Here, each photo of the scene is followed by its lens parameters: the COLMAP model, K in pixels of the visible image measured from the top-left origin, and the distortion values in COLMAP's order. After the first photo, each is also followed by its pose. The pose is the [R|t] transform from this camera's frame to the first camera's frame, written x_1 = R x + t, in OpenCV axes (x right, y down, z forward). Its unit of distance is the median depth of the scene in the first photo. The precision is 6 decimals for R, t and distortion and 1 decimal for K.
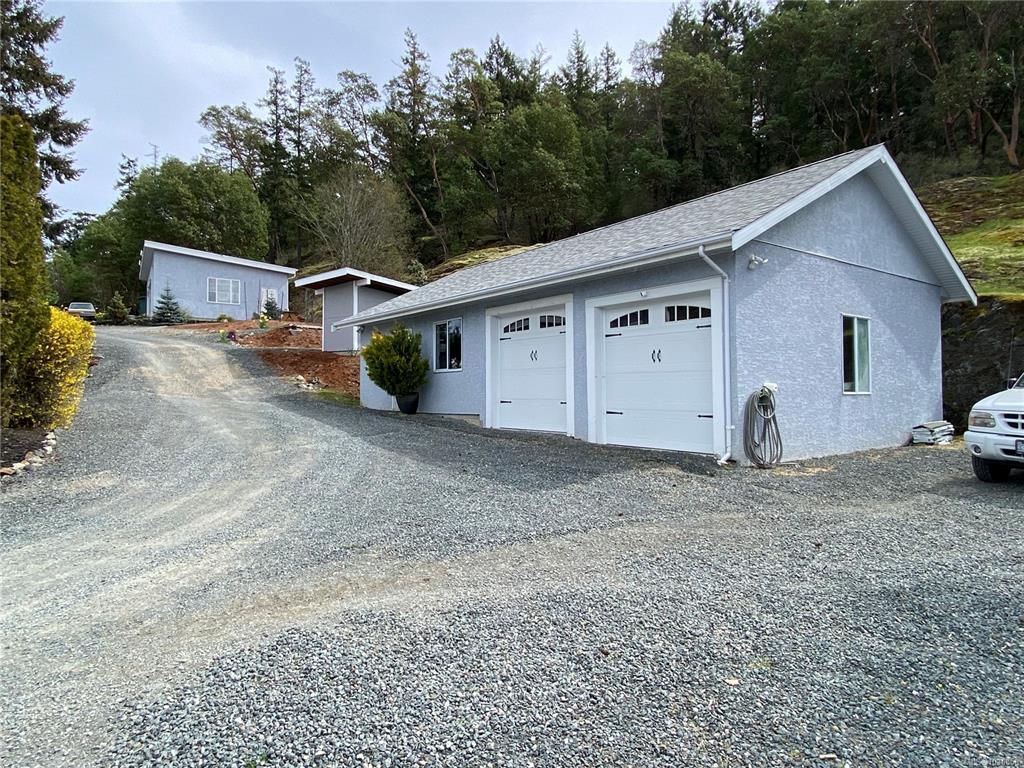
lens RADIAL K [[620.3, 0, 498.5], [0, 620.3, 391.1], [0, 0, 1]] dist [0.023622, -0.029114]
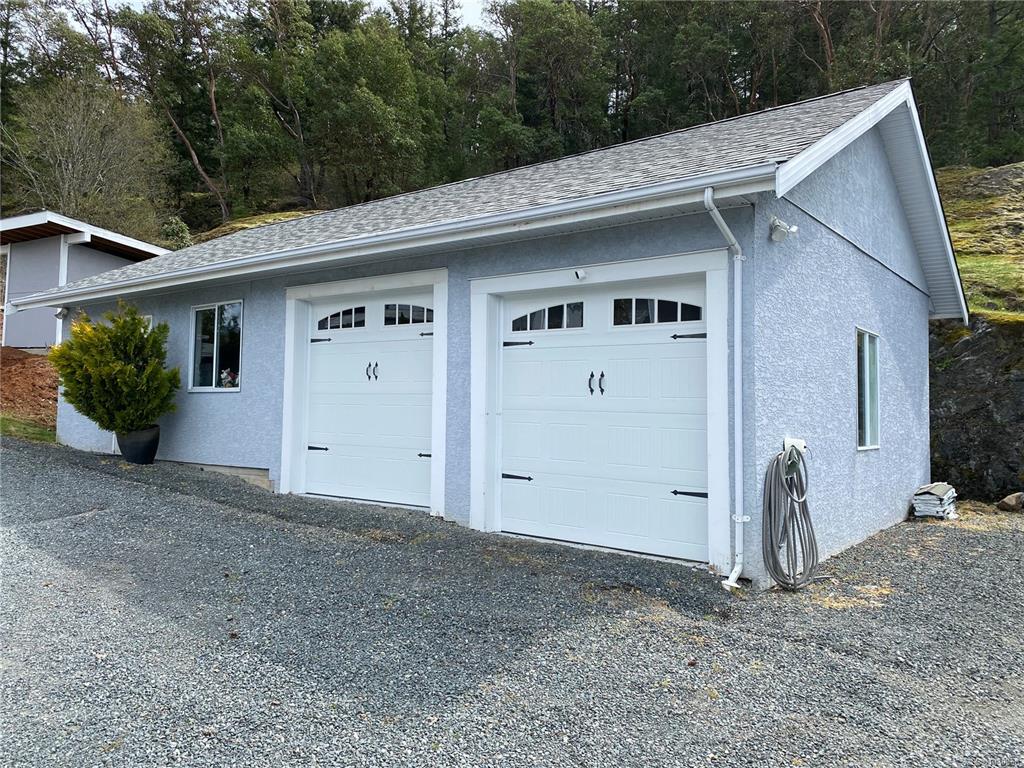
lens RADIAL K [[788.7, 0, 512.2], [0, 788.7, 377.7], [0, 0, 1]] dist [0.013274, -0.016146]
pose [[0.963301, 0.033016, 0.266385, -0.011201], [-0.022327, 0.998823, -0.043056, -0.020730], [-0.267493, 0.035528, 0.962905, 0.230595]]
